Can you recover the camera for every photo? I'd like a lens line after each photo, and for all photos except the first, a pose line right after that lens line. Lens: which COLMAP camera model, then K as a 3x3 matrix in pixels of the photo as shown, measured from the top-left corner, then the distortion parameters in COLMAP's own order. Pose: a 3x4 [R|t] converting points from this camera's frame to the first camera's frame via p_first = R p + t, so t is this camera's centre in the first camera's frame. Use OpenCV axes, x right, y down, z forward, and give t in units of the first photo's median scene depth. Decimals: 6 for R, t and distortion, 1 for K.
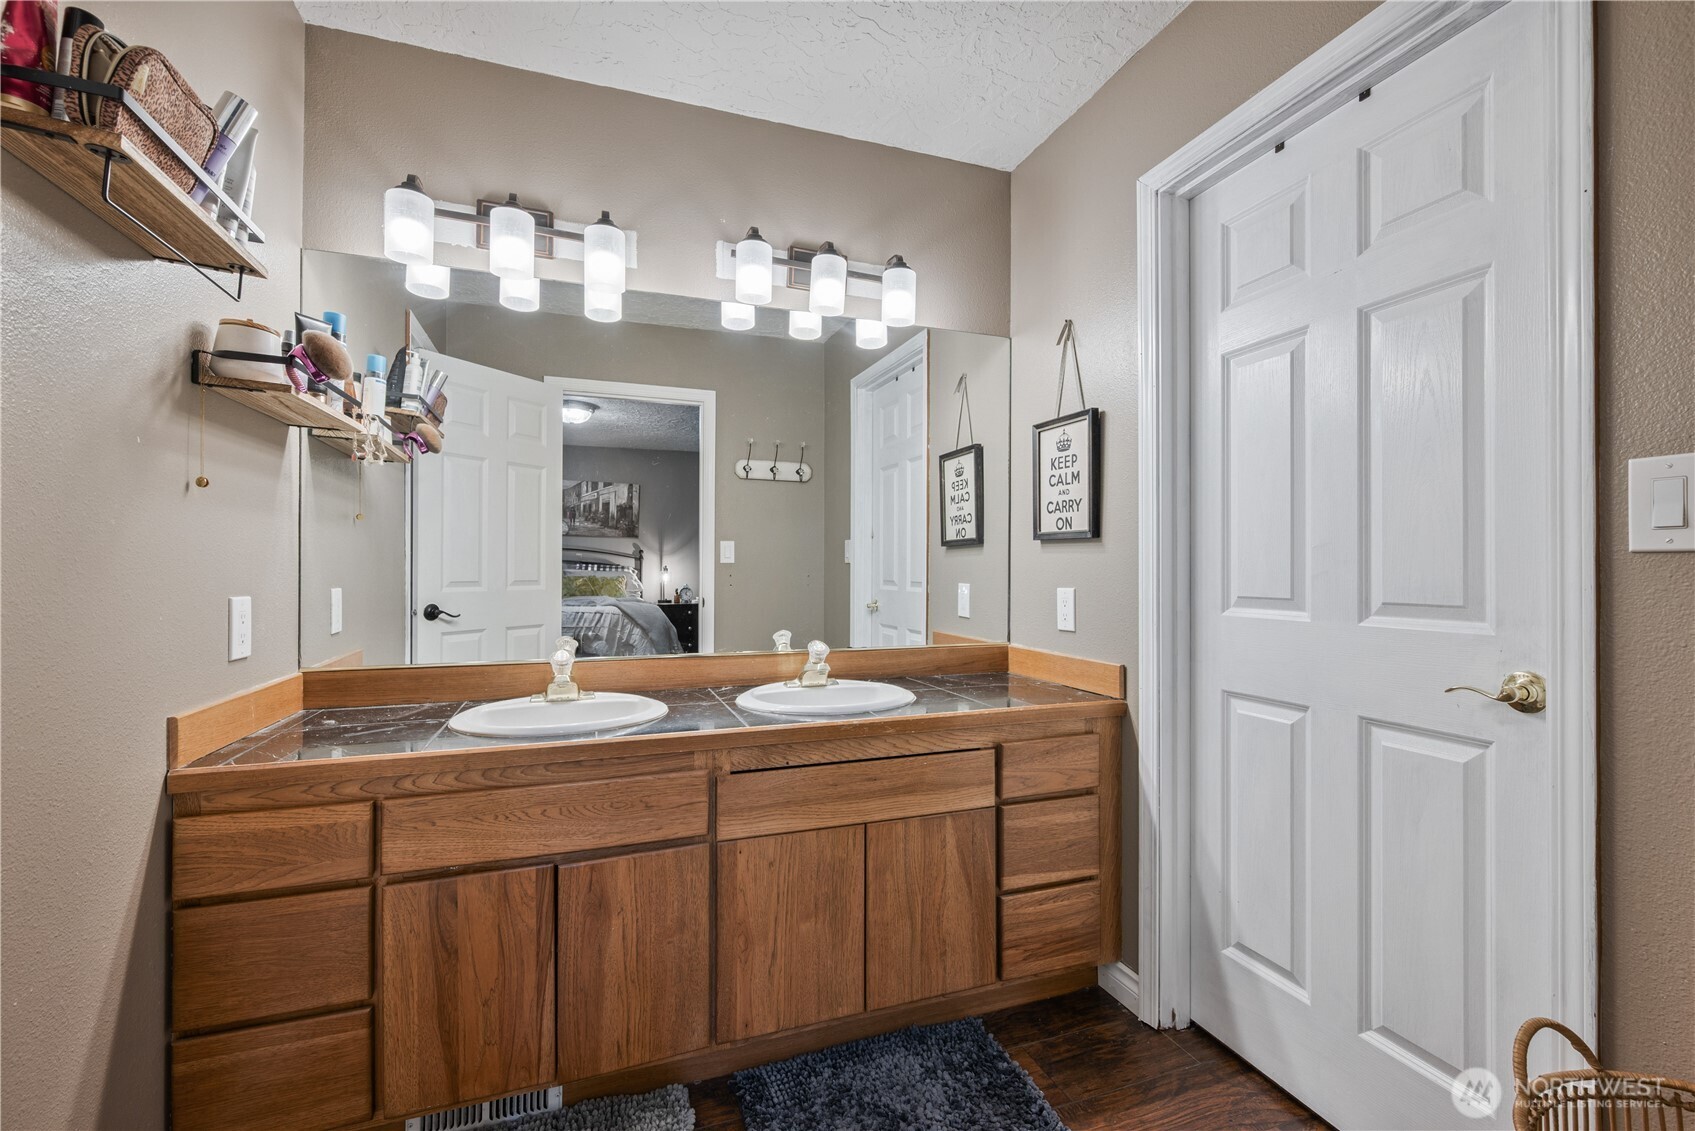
lens RADIAL K [[719.9, 0, 849.9], [0, 719.9, 566.6], [0, 0, 1]] dist [-0.000653, 0.000070]
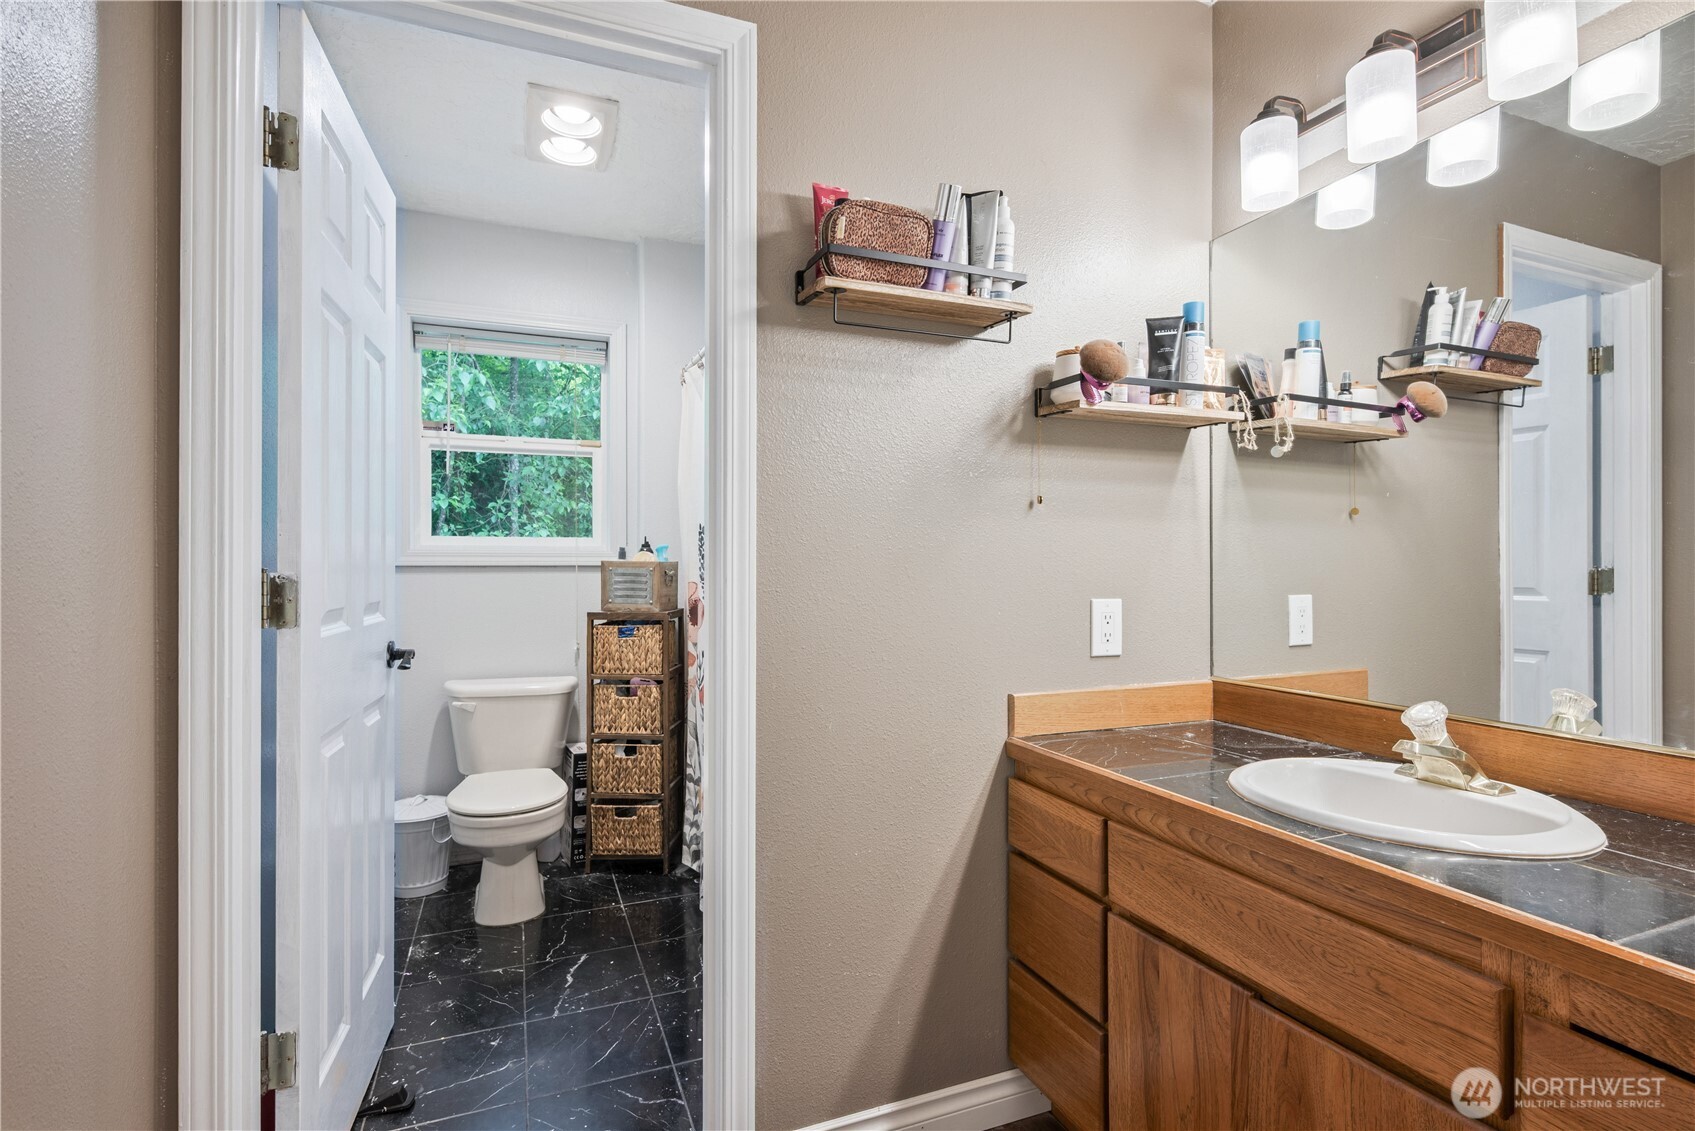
lens RADIAL K [[804.5, 0, 848.9], [0, 804.5, 564.2], [0, 0, 1]] dist [-0.000468, -0.000173]
pose [[0.044257, -0.004835, -0.999008, 0.389413], [0.002448, 0.999986, -0.004732, -0.006297], [0.999017, -0.002237, 0.044268, 0.616649]]
